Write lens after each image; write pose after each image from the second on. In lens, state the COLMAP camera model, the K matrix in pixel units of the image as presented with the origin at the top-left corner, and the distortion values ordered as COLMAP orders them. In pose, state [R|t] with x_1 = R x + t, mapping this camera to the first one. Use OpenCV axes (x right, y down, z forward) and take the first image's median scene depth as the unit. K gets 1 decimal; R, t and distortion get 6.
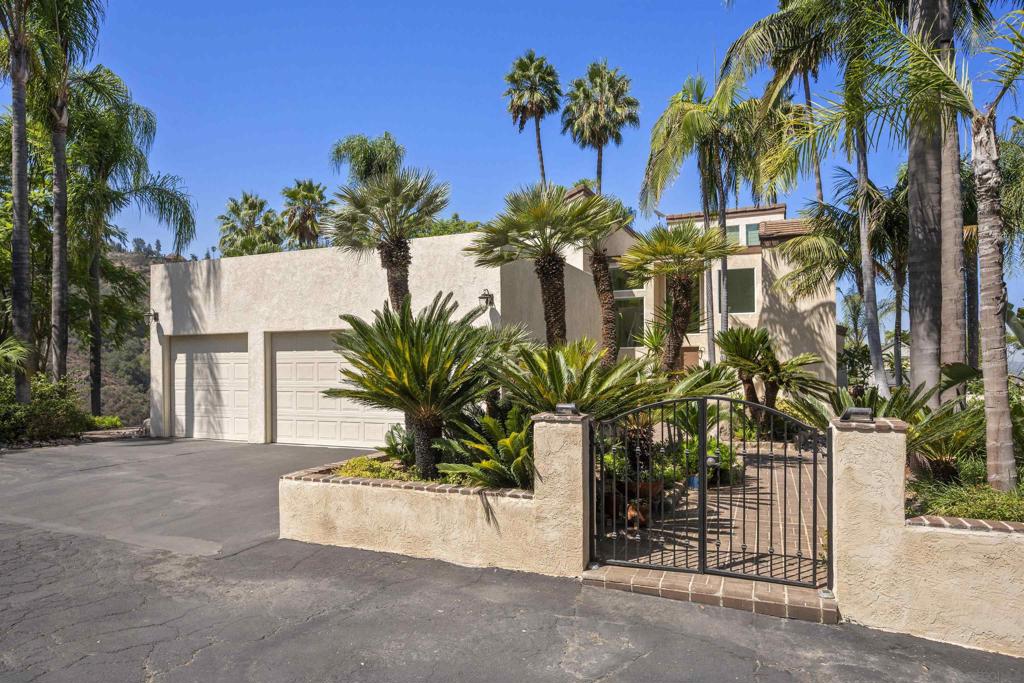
lens RADIAL K [[583.4, 0, 507.5], [0, 583.4, 349.2], [0, 0, 1]] dist [0.005874, 0.001116]
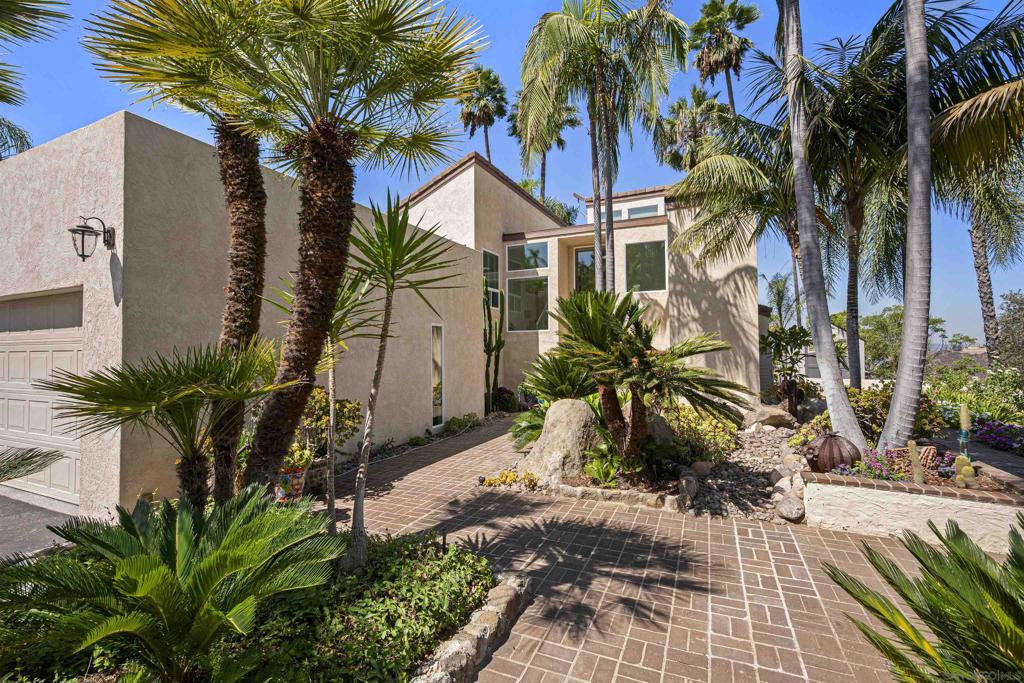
lens RADIAL K [[443.9, 0, 510.6], [0, 443.9, 340.2], [0, 0, 1]] dist [-0.003361, -0.000237]
pose [[0.999926, -0.011940, -0.002132, 0.188485], [0.011955, 0.999903, 0.007113, 0.006573], [0.002047, -0.007138, 0.999972, 0.328691]]
